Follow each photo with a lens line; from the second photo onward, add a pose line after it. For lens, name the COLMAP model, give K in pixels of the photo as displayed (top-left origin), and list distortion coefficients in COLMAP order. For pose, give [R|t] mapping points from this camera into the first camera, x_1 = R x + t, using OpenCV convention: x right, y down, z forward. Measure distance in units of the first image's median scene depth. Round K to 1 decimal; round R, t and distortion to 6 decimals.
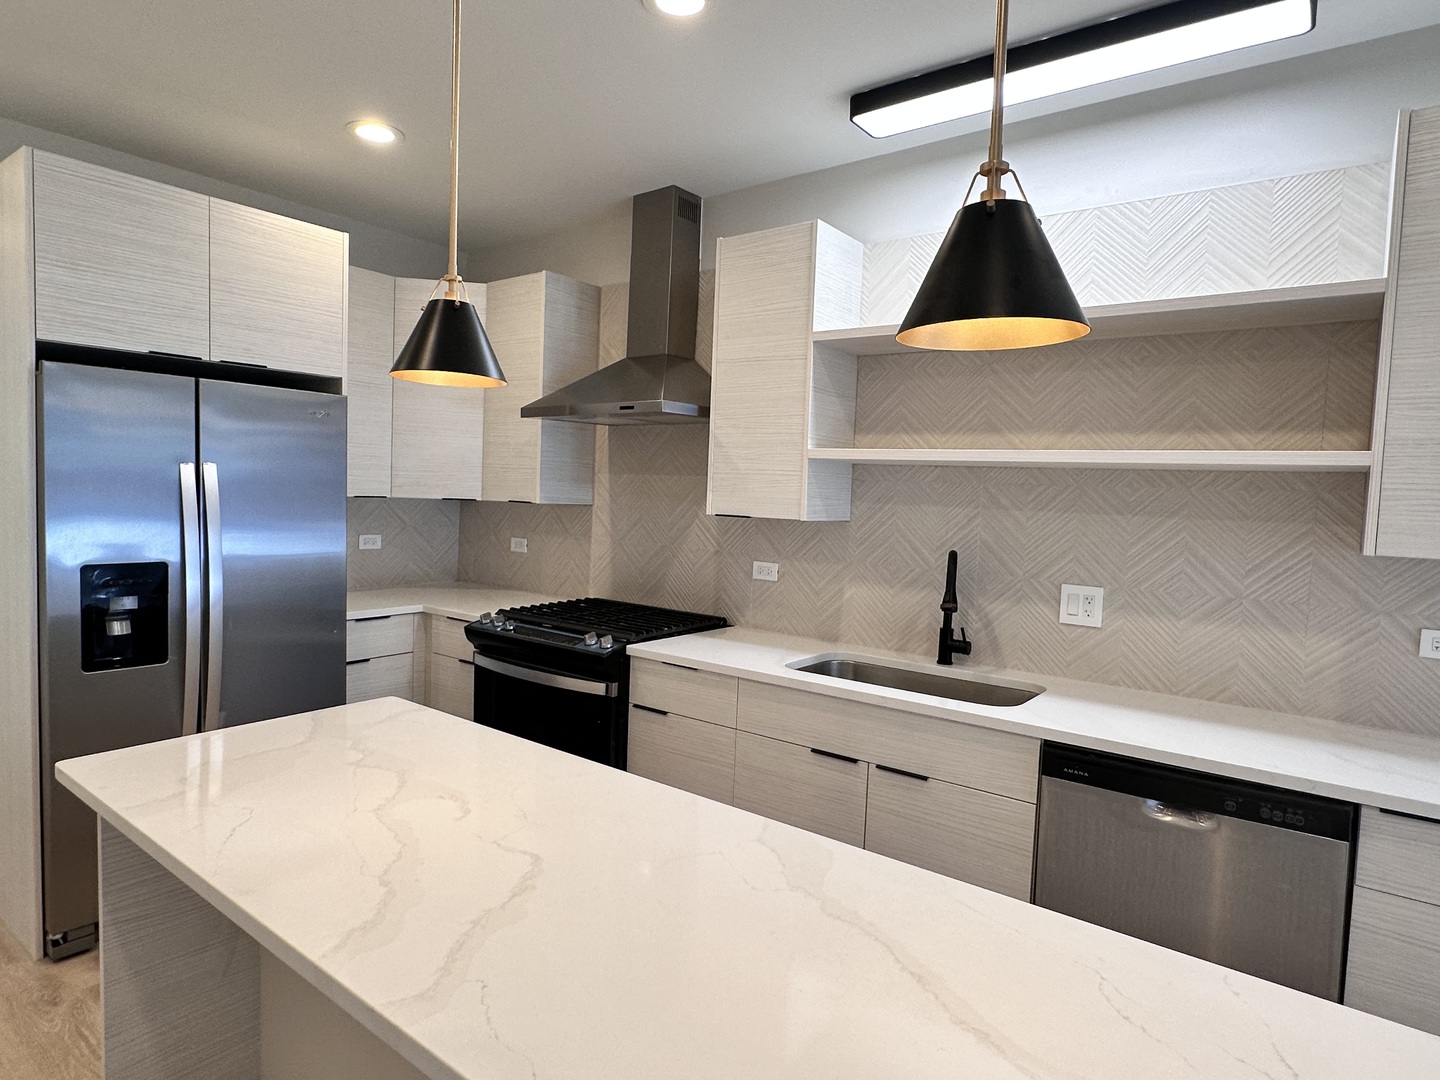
lens RADIAL K [[837.8, 0, 719.5], [0, 837.8, 540.4], [0, 0, 1]] dist [0.003082, -0.000236]
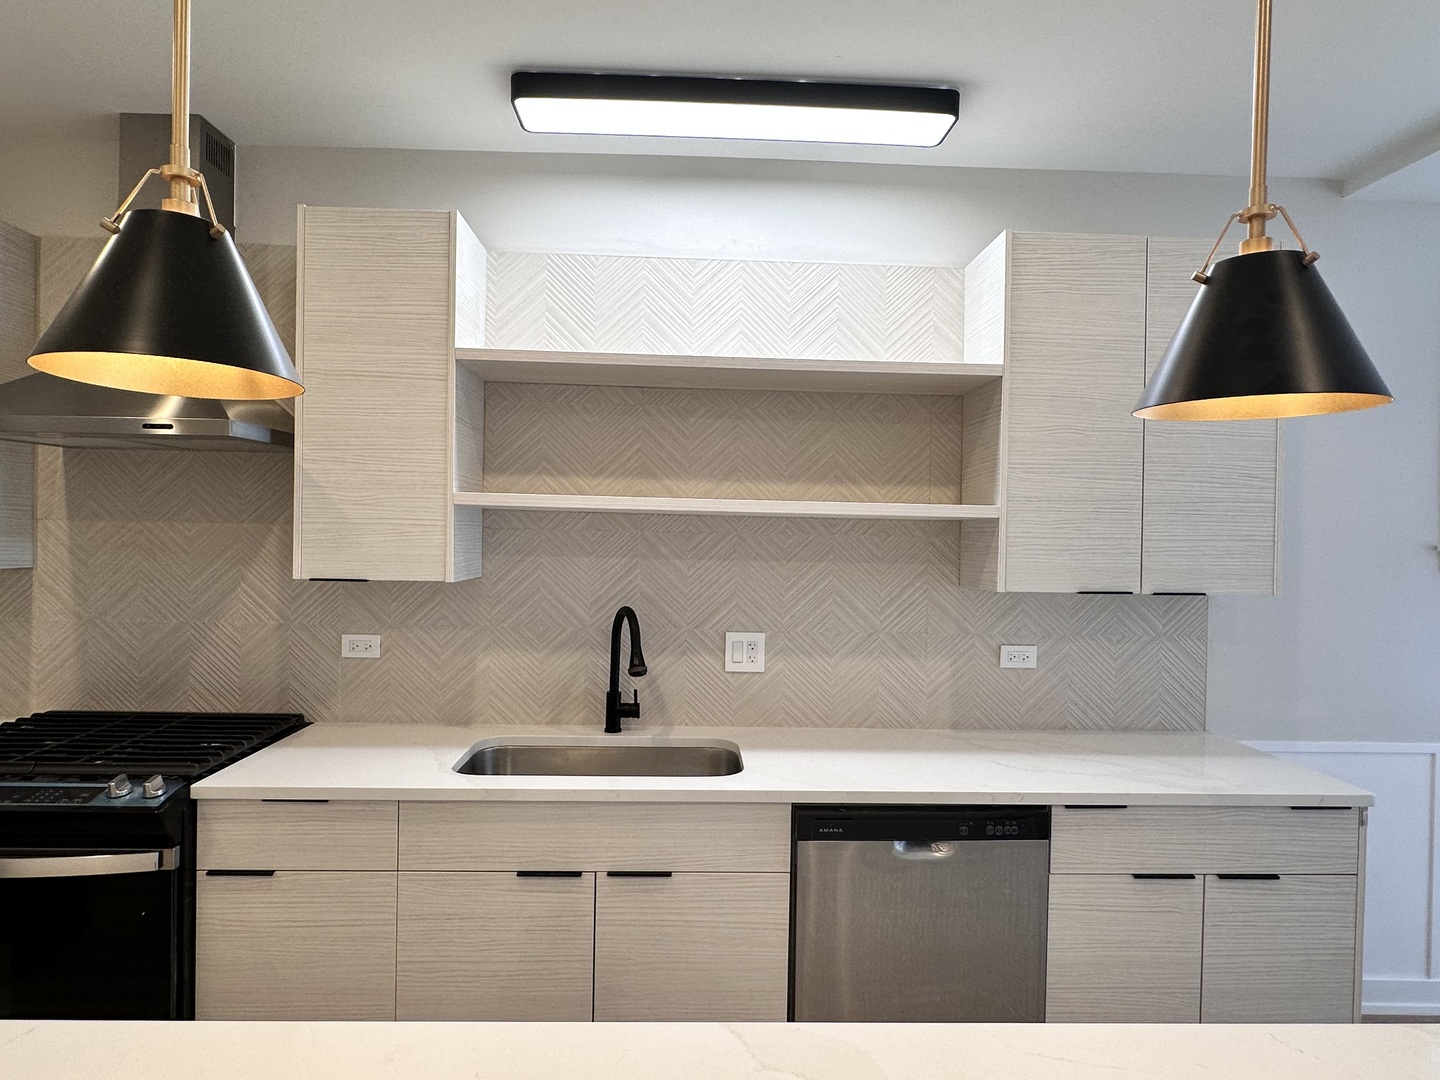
lens RADIAL K [[837.8, 0, 720.7], [0, 837.8, 545.7], [0, 0, 1]] dist [0.003082, -0.000236]
pose [[0.773825, -0.032288, 0.632576, -0.219638], [0.047592, 0.998841, -0.007236, -0.043478], [-0.631609, 0.035705, 0.774464, 0.233675]]
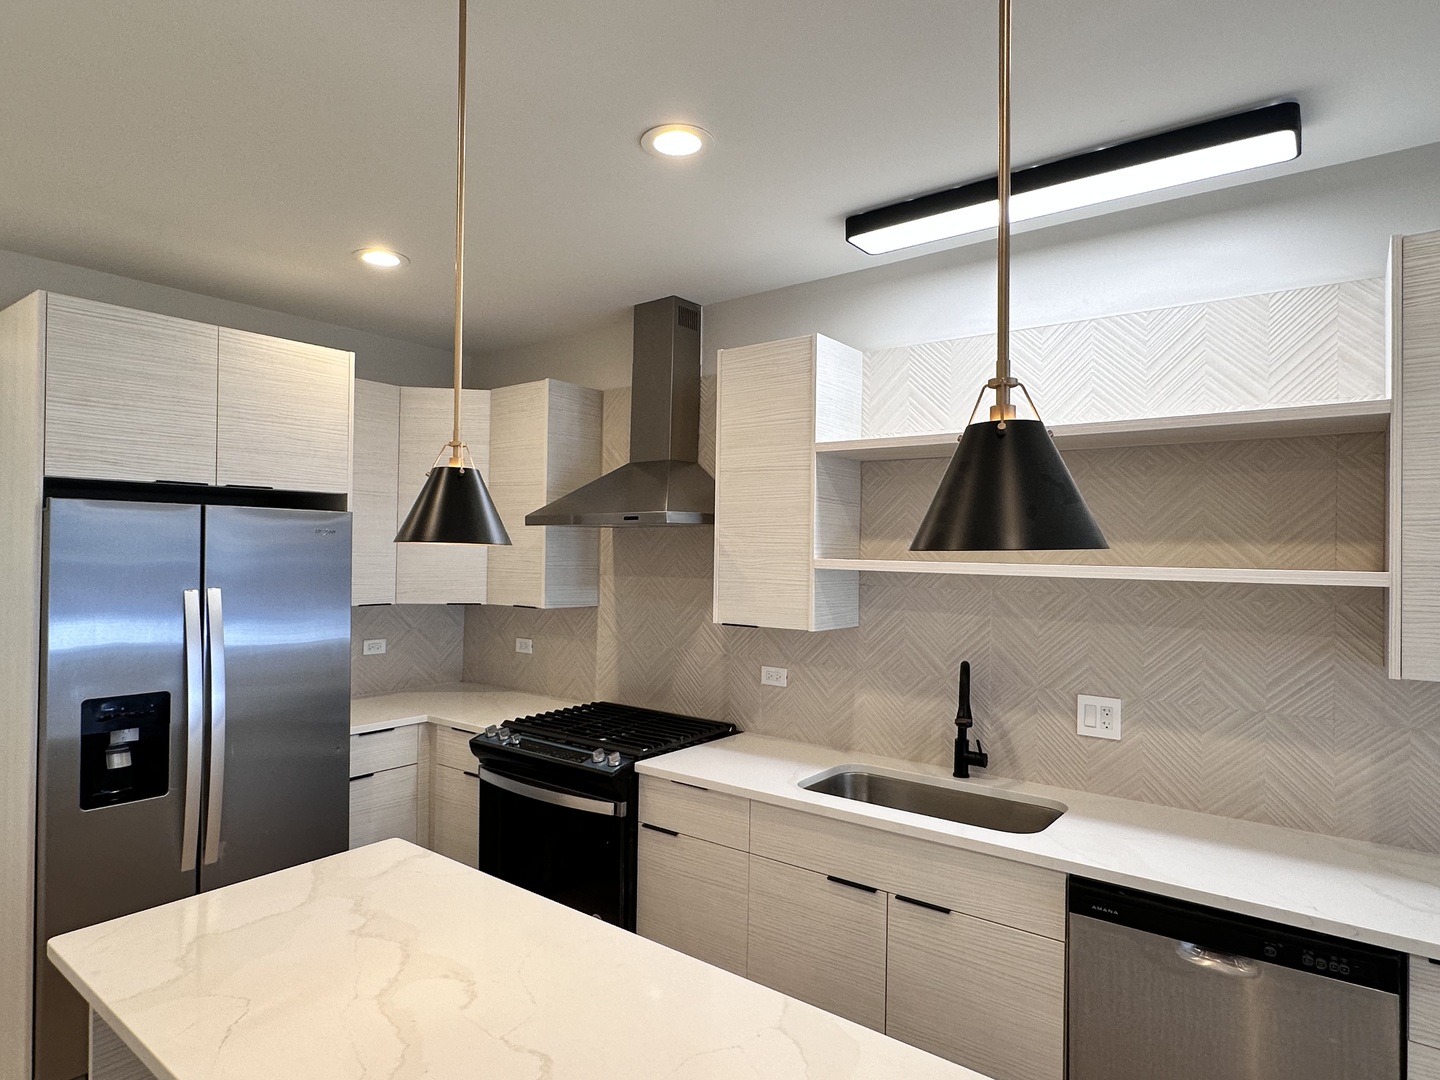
lens RADIAL K [[837.8, 0, 717.6], [0, 837.8, 545.5], [0, 0, 1]] dist [0.003082, -0.000236]
pose [[0.999720, -0.022846, -0.006131, -0.002621], [0.022384, 0.997495, -0.067098, -0.065504], [0.007649, 0.066942, 0.997728, 0.007070]]
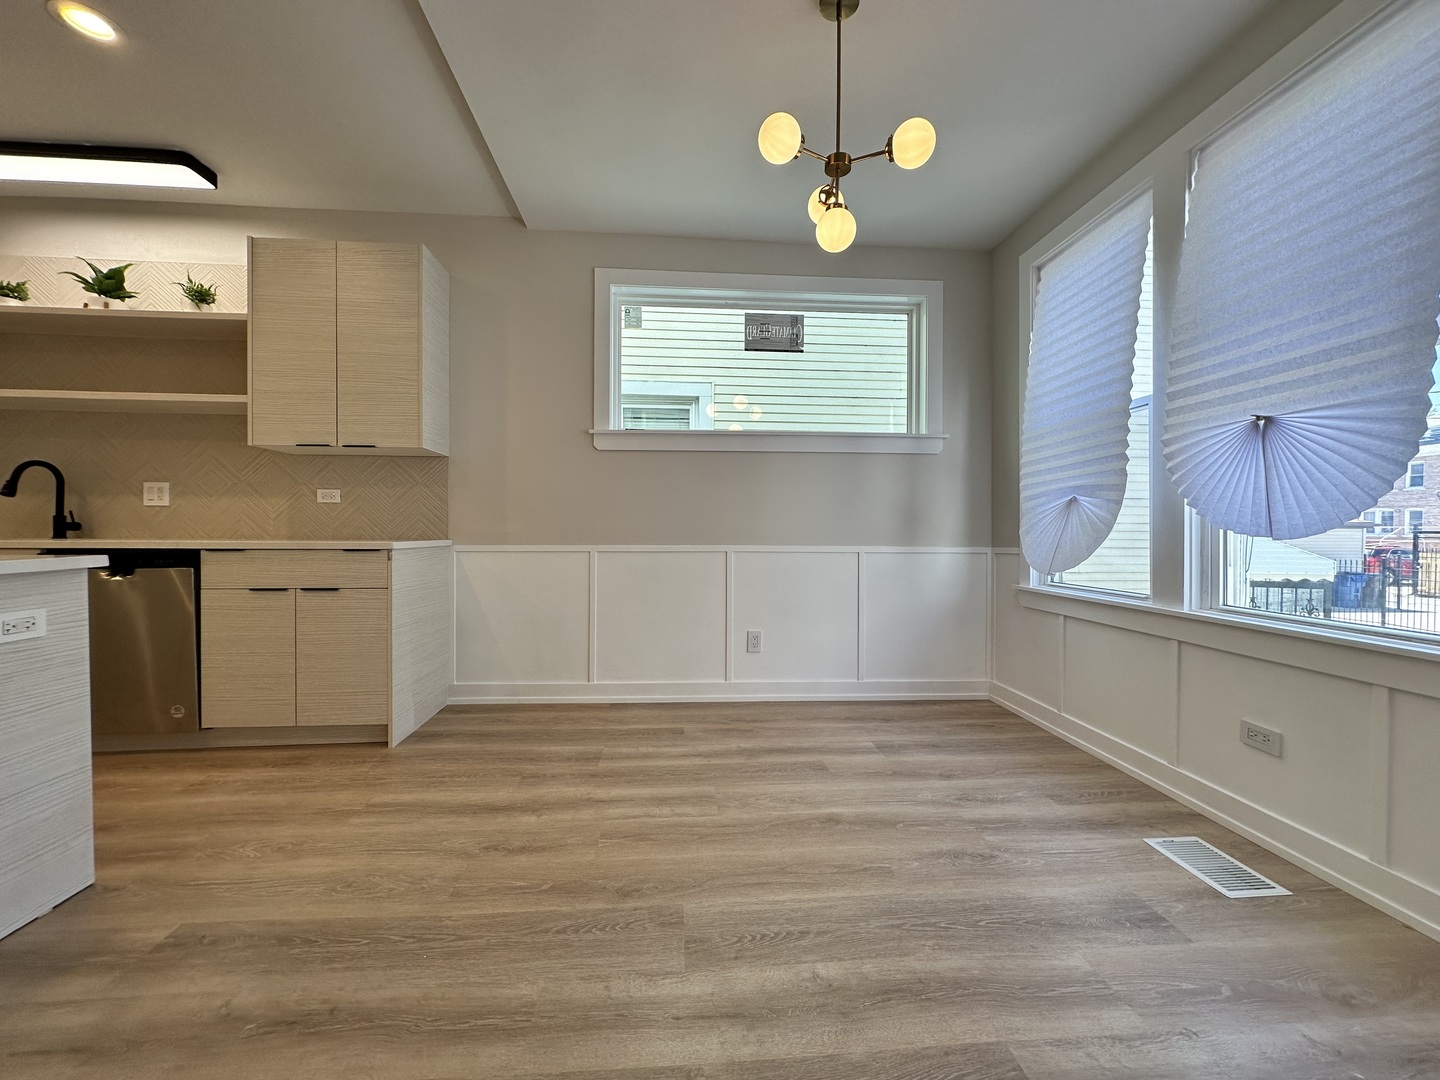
lens RADIAL K [[572.4, 0, 721.6], [0, 572.4, 538.5], [0, 0, 1]] dist [-0.003217, -0.000292]
pose [[0.750130, -0.043692, 0.659845, 0.518346], [0.062755, 0.998015, -0.005257, 0.243220], [-0.658306, 0.045352, 0.751383, -0.611774]]
